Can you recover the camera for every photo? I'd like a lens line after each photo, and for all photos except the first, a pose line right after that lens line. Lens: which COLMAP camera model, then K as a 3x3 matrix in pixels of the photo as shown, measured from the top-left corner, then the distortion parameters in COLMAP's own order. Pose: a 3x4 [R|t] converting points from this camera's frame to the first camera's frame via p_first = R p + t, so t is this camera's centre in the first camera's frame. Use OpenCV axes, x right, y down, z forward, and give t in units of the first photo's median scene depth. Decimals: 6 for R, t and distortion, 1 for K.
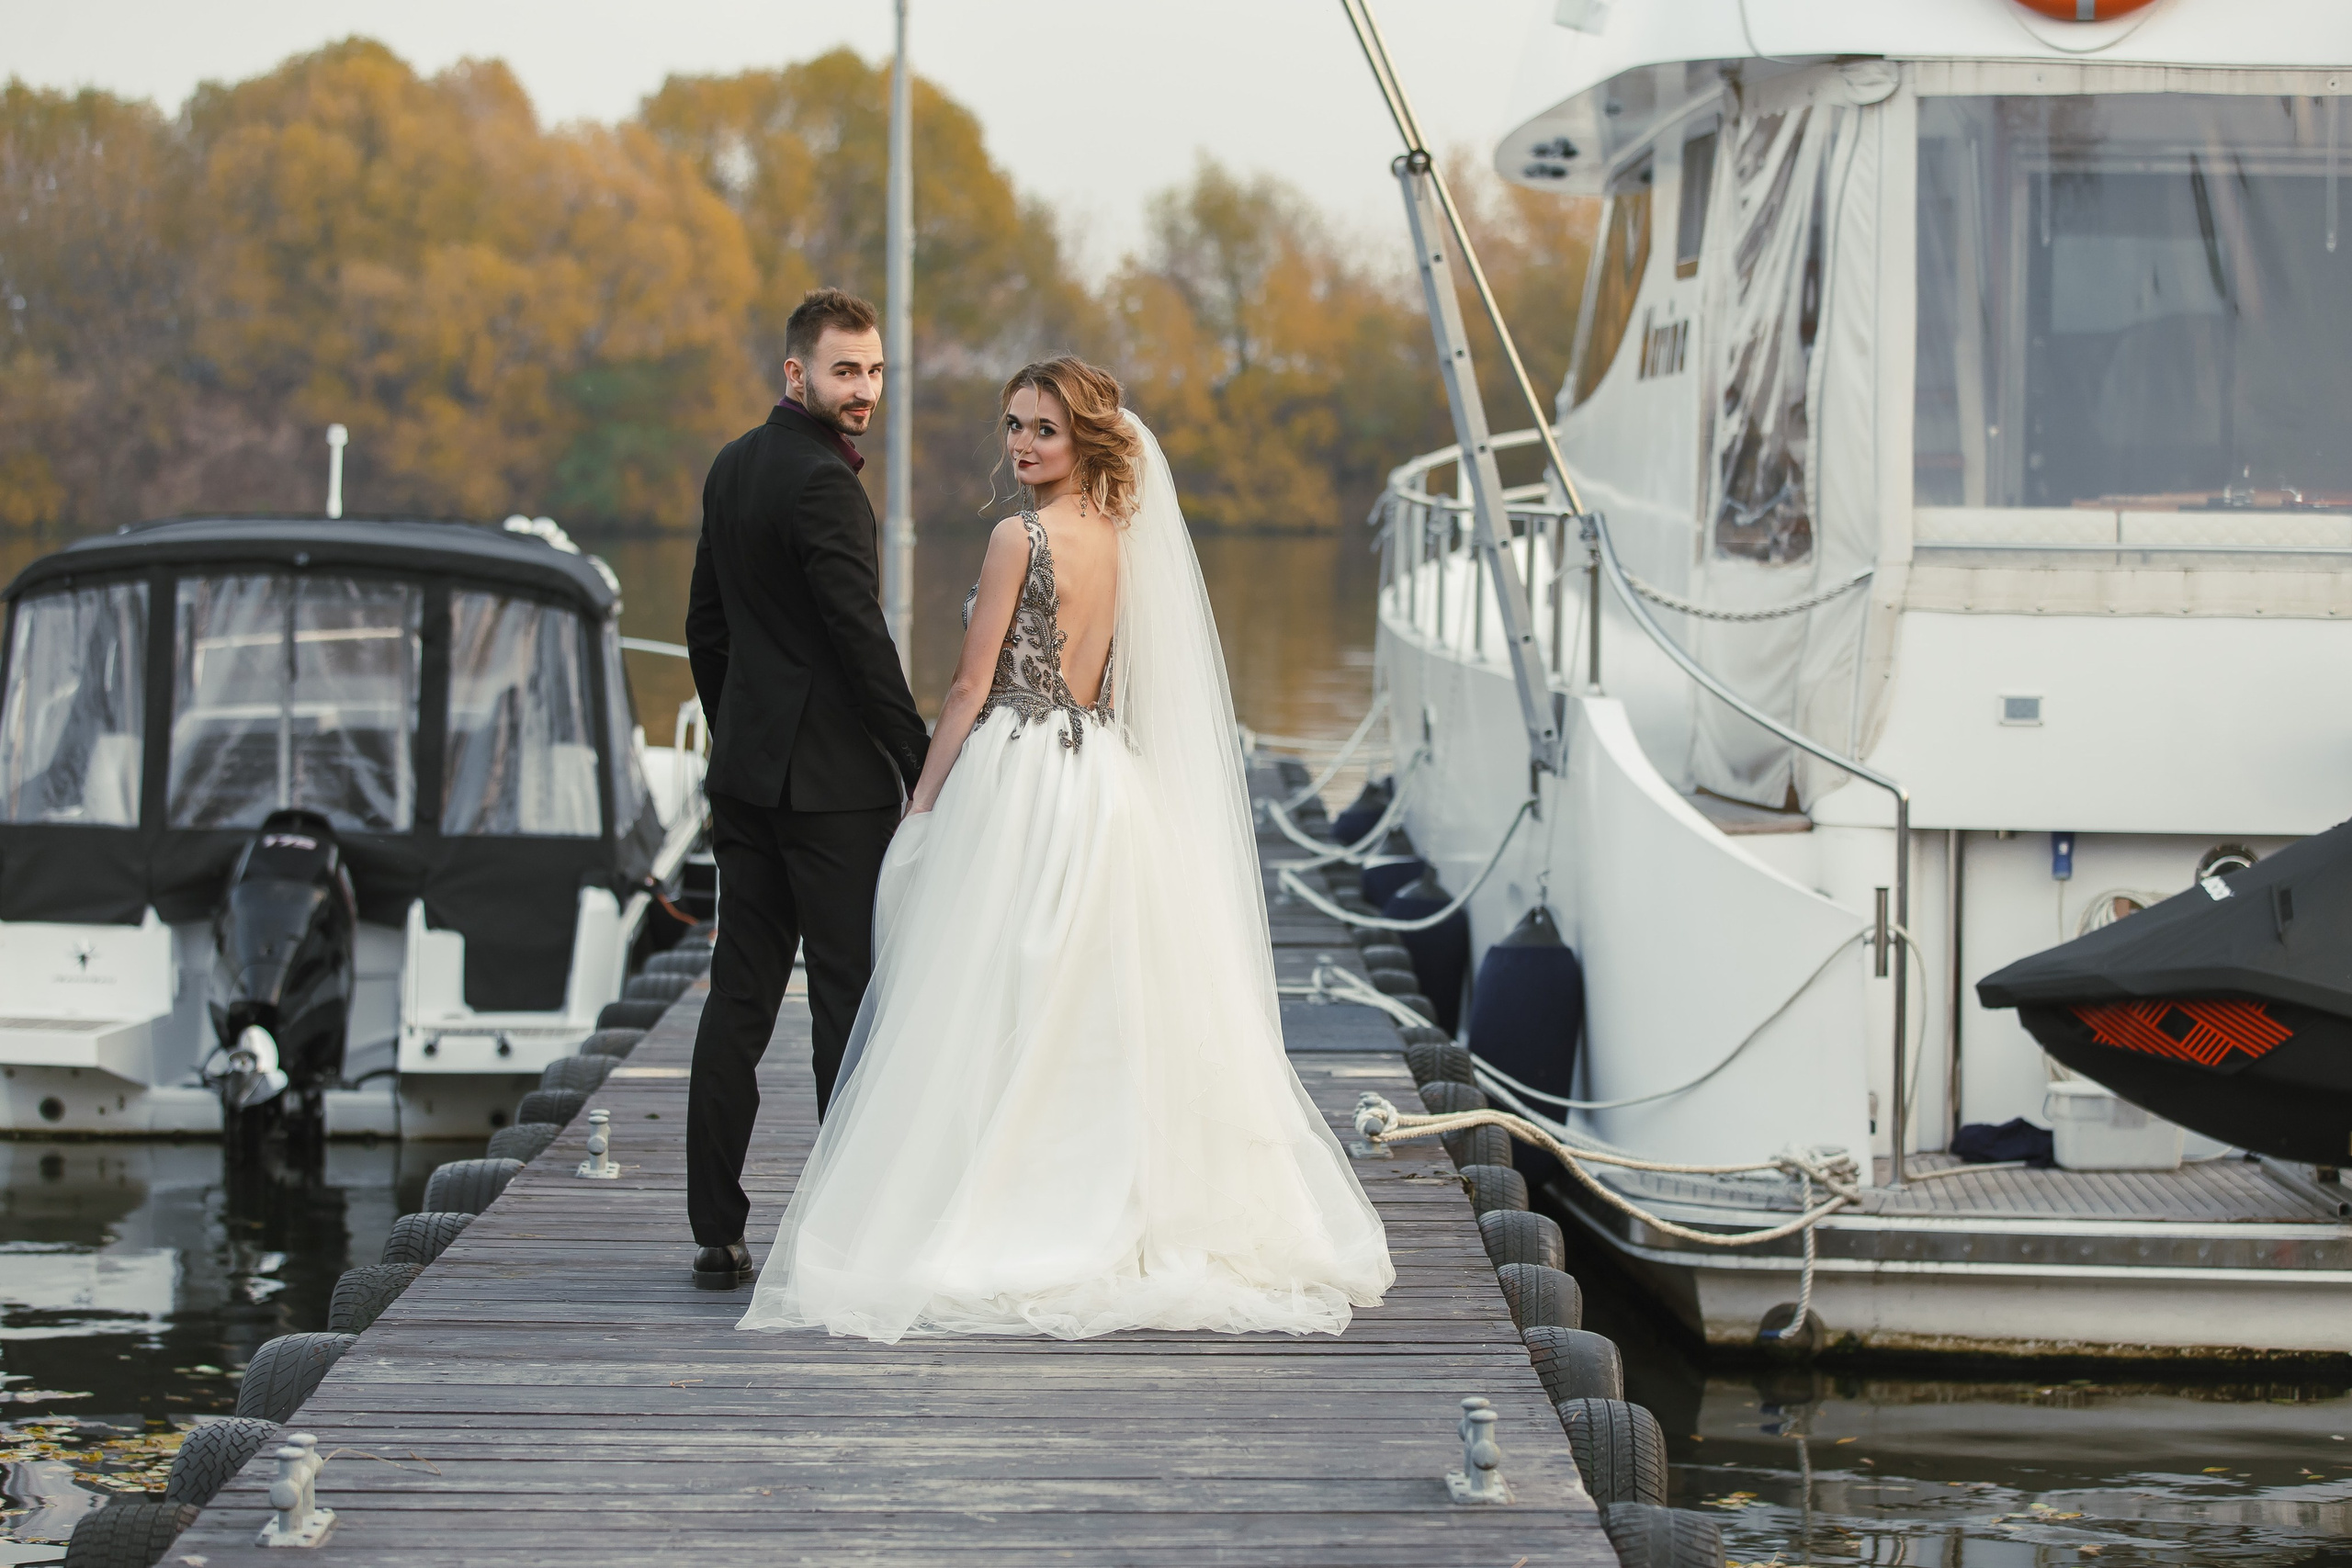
lens RADIAL K [[6196.6, 0, 1176.2], [0, 6196.6, 781.5], [0, 0, 1]] dist [-0.019202, 0.000000]
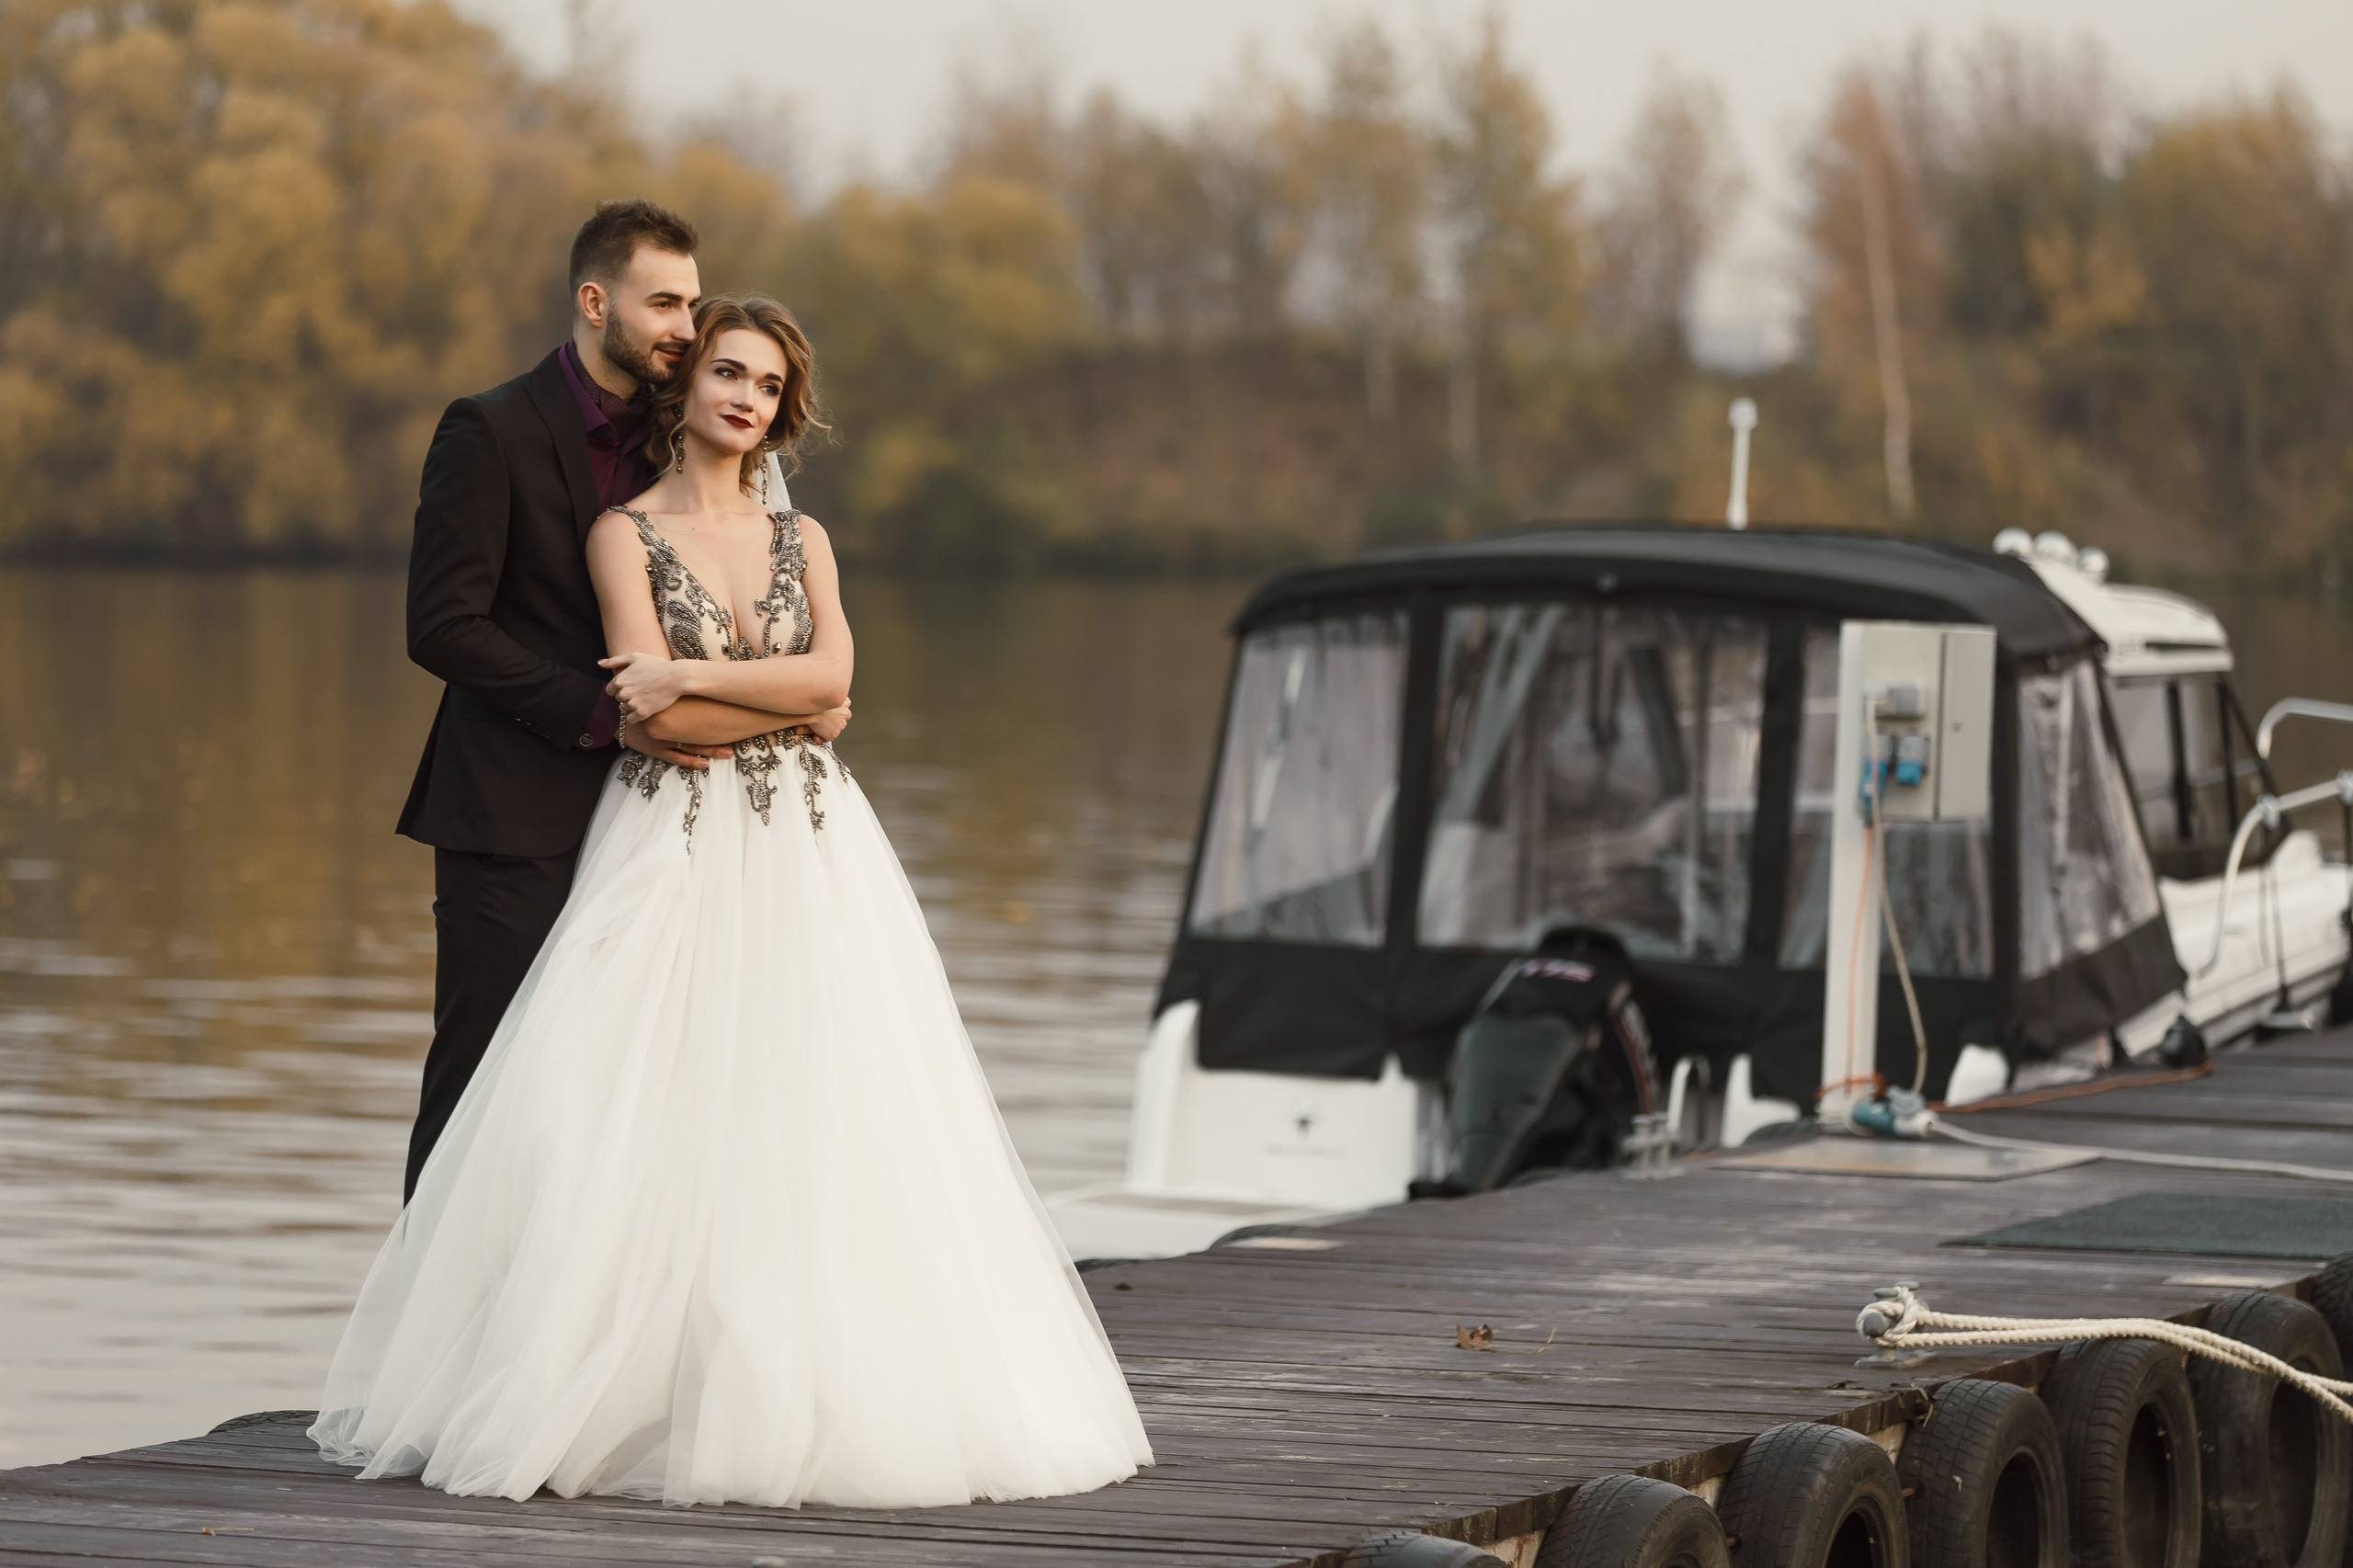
lens RADIAL K [[9578.3, 0, 1176.6], [0, 9578.3, 782.7], [0, 0, 1]] dist [-0.256191, 0.000000]
pose [[0.925108, 0.018562, -0.379251, 0.239440], [-0.026719, 0.999511, -0.016254, 0.007128], [0.378764, 0.025169, 0.925151, -0.056777]]
